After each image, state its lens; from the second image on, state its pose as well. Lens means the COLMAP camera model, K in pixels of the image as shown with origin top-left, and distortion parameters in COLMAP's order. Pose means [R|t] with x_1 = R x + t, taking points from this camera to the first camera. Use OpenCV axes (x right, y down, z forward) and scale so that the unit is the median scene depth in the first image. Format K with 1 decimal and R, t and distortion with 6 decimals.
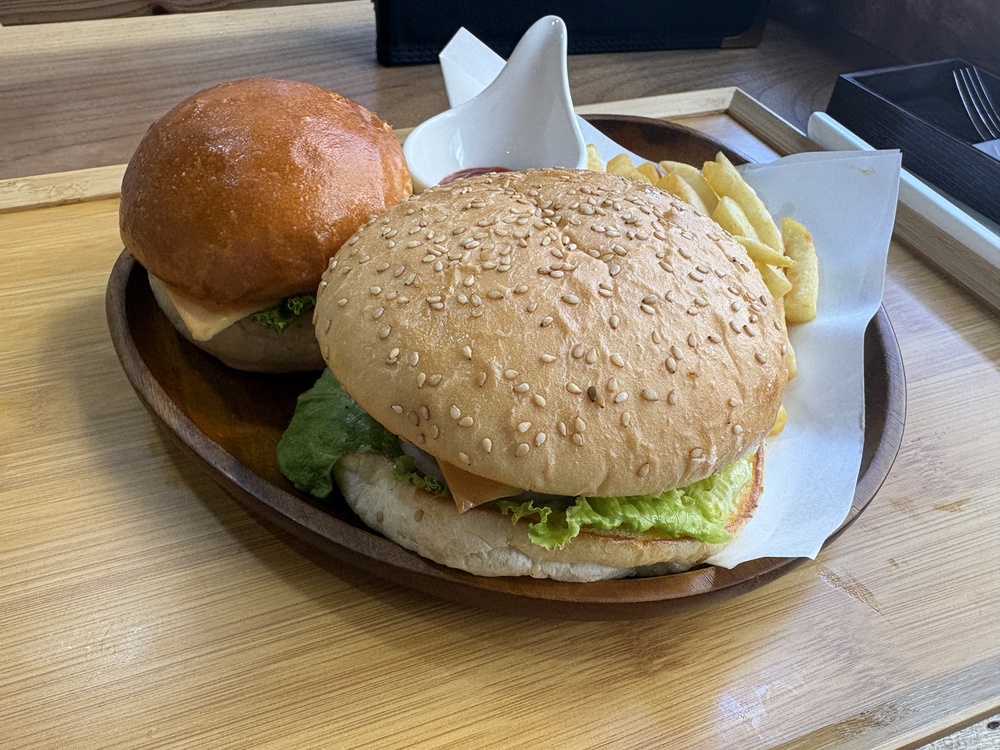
lens RADIAL K [[760.1, 0, 444.9], [0, 760.1, 370.8], [0, 0, 1]] dist [0.005481, -0.001862]
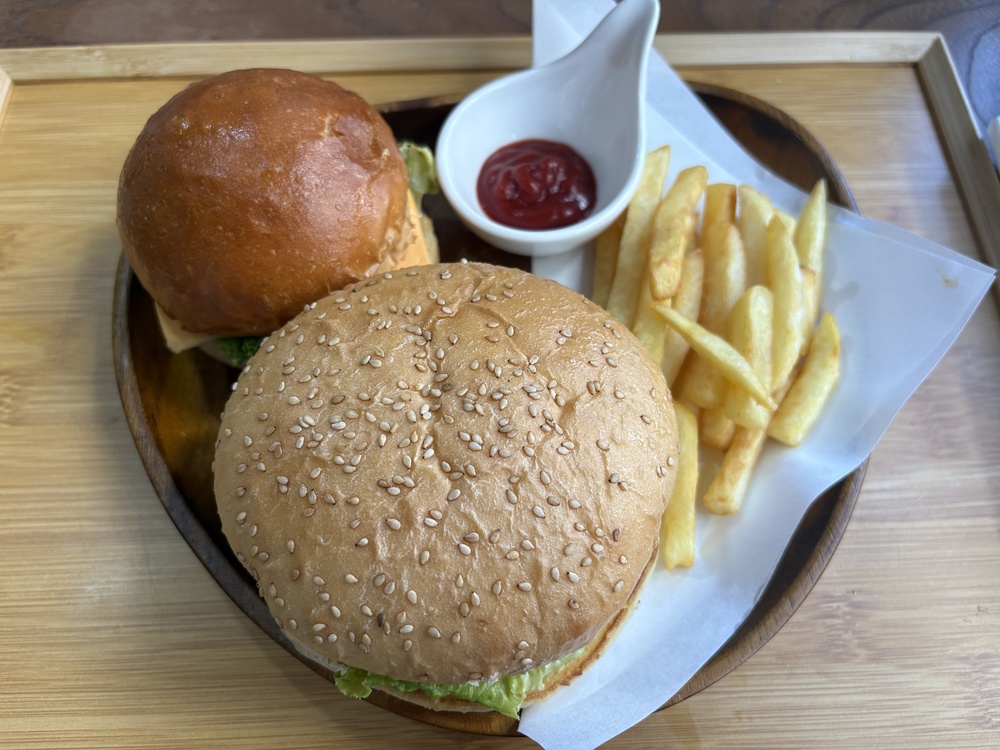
lens RADIAL K [[773.8, 0, 500.0], [0, 773.8, 375.0], [0, 0, 1]] dist [0.045520, -0.084664]
pose [[0.955397, 0.258316, -0.143143, 0.380515], [-0.189141, 0.907451, 0.375177, -0.666251], [0.226810, -0.331369, 0.915834, 0.103585]]
